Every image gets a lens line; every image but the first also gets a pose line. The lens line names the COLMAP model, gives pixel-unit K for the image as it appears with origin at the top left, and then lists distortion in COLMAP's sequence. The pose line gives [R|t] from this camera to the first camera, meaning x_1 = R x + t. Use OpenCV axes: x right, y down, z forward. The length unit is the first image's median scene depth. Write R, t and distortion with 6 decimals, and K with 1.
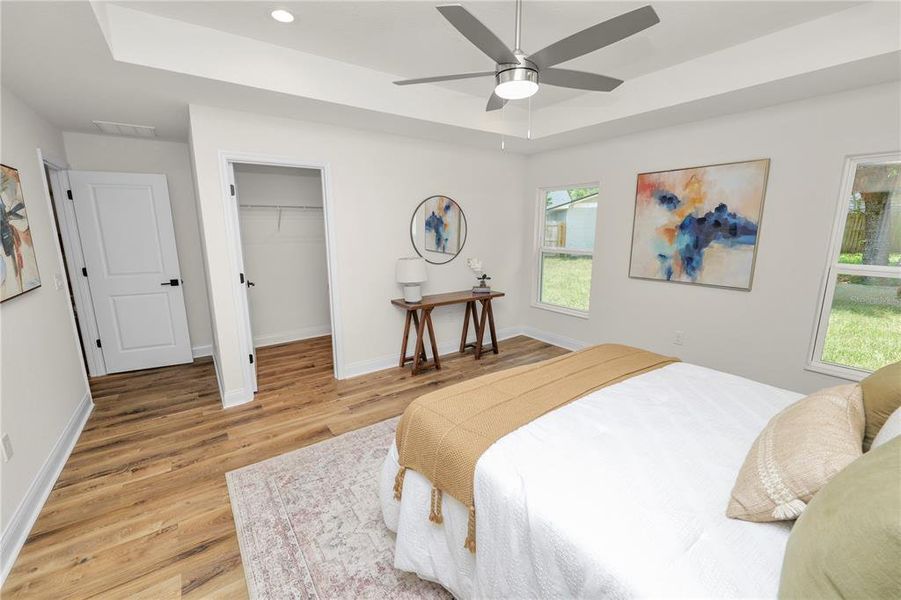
lens RADIAL K [[366.4, 0, 450.4], [0, 366.4, 299.3], [0, 0, 1]] dist [-0.012070, -0.000167]
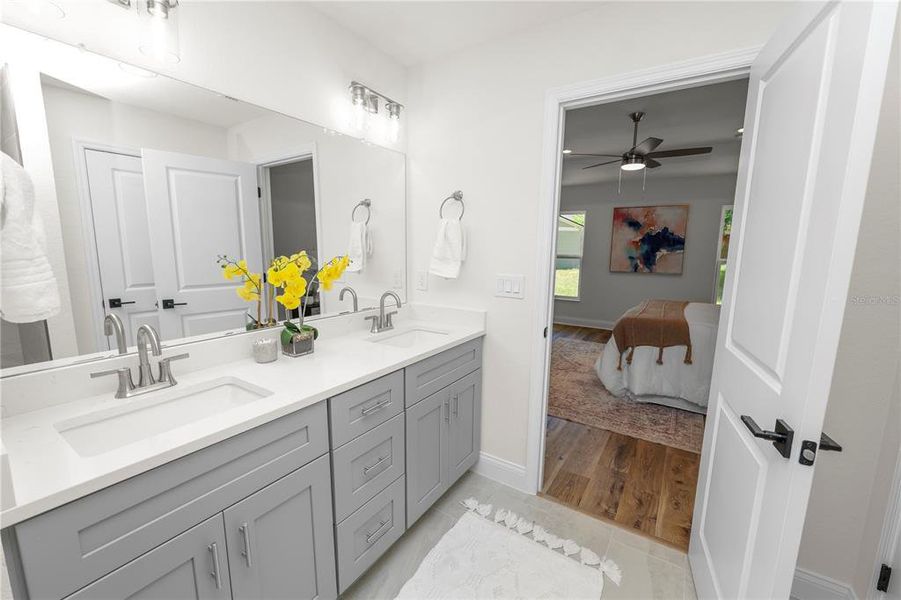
lens RADIAL K [[366.4, 0, 452.0], [0, 366.4, 303.6], [0, 0, 1]] dist [-0.012070, -0.000167]
pose [[0.931739, -0.040941, 0.360814, -0.846121], [0.056309, 0.997895, -0.032177, 0.104881], [-0.358737, 0.050298, 0.932083, -0.265547]]
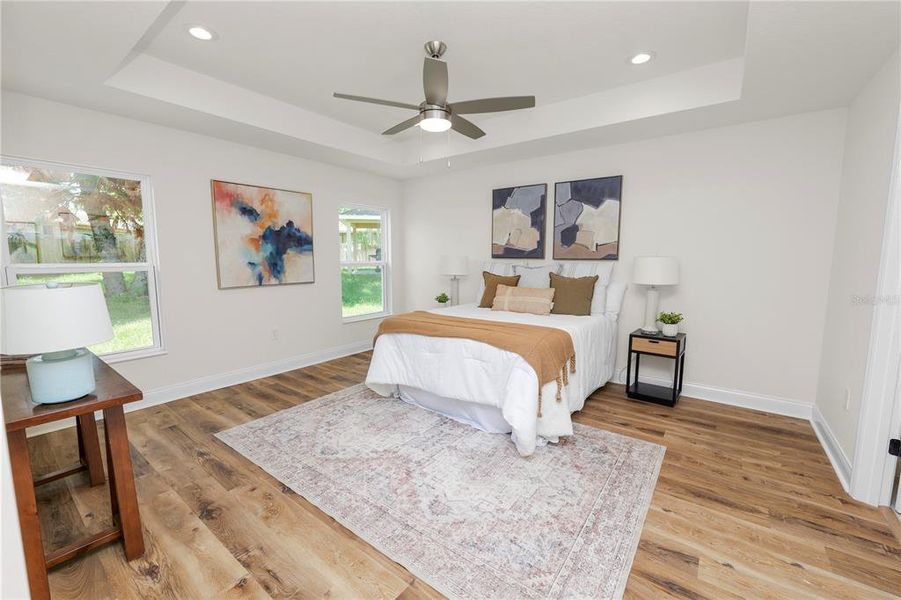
lens RADIAL K [[366.4, 0, 450.0], [0, 366.4, 300.7], [0, 0, 1]] dist [-0.012070, -0.000167]
pose [[-0.301163, -0.110657, 0.947130, -0.662729], [0.185457, 0.967481, 0.172006, -0.096399], [-0.935364, 0.227454, -0.270847, 0.824606]]
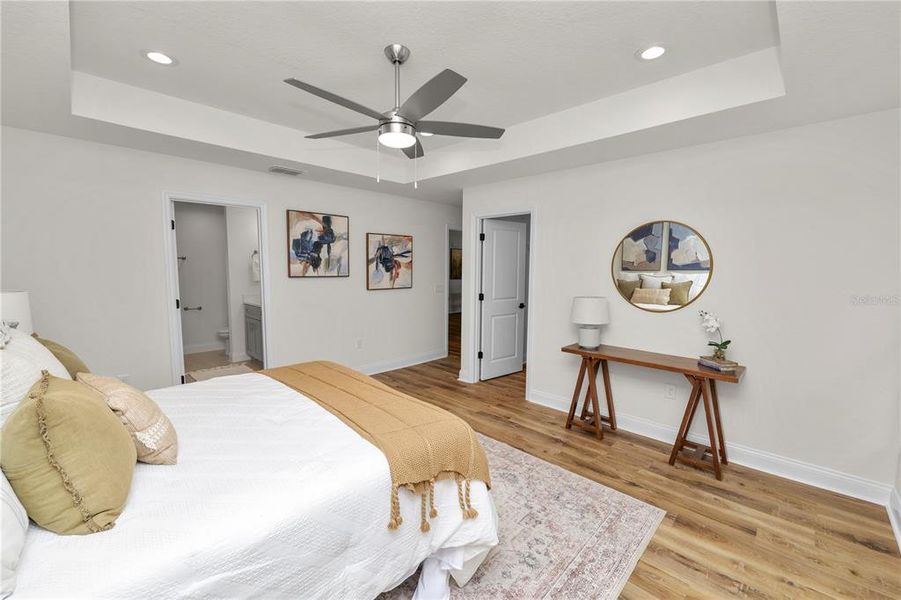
lens RADIAL K [[366.4, 0, 449.9], [0, 366.4, 301.2], [0, 0, 1]] dist [-0.012070, -0.000167]
pose [[0.175789, 0.098925, -0.979445, 0.790619], [-0.202107, 0.977371, 0.062442, -0.102334], [0.963458, 0.186977, 0.191805, 0.584482]]
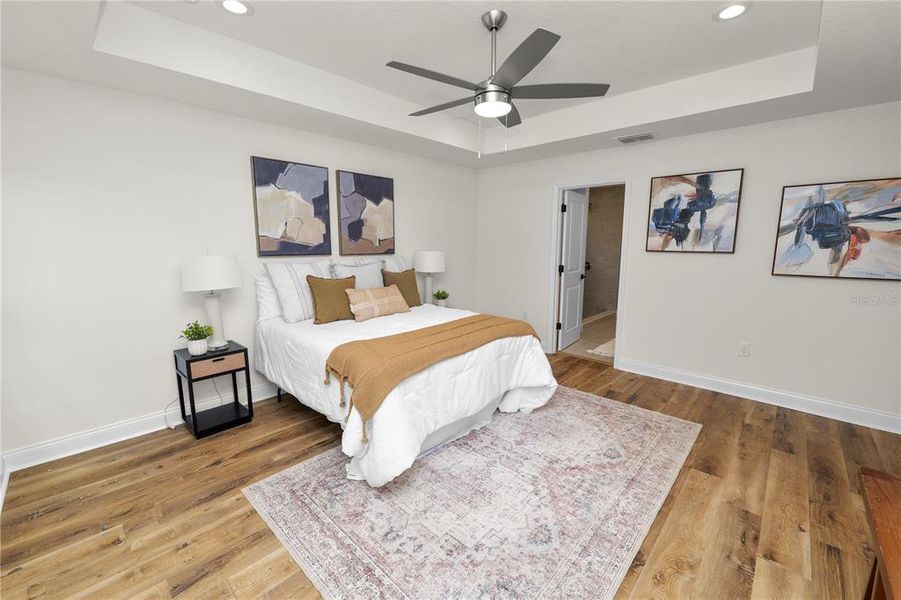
lens RADIAL K [[366.4, 0, 449.5], [0, 366.4, 299.0], [0, 0, 1]] dist [-0.012070, -0.000167]
pose [[-0.981849, 0.031493, -0.187030, 0.314732], [-0.034980, 0.939133, 0.341769, -0.224465], [0.186410, 0.342108, -0.920985, 1.278020]]
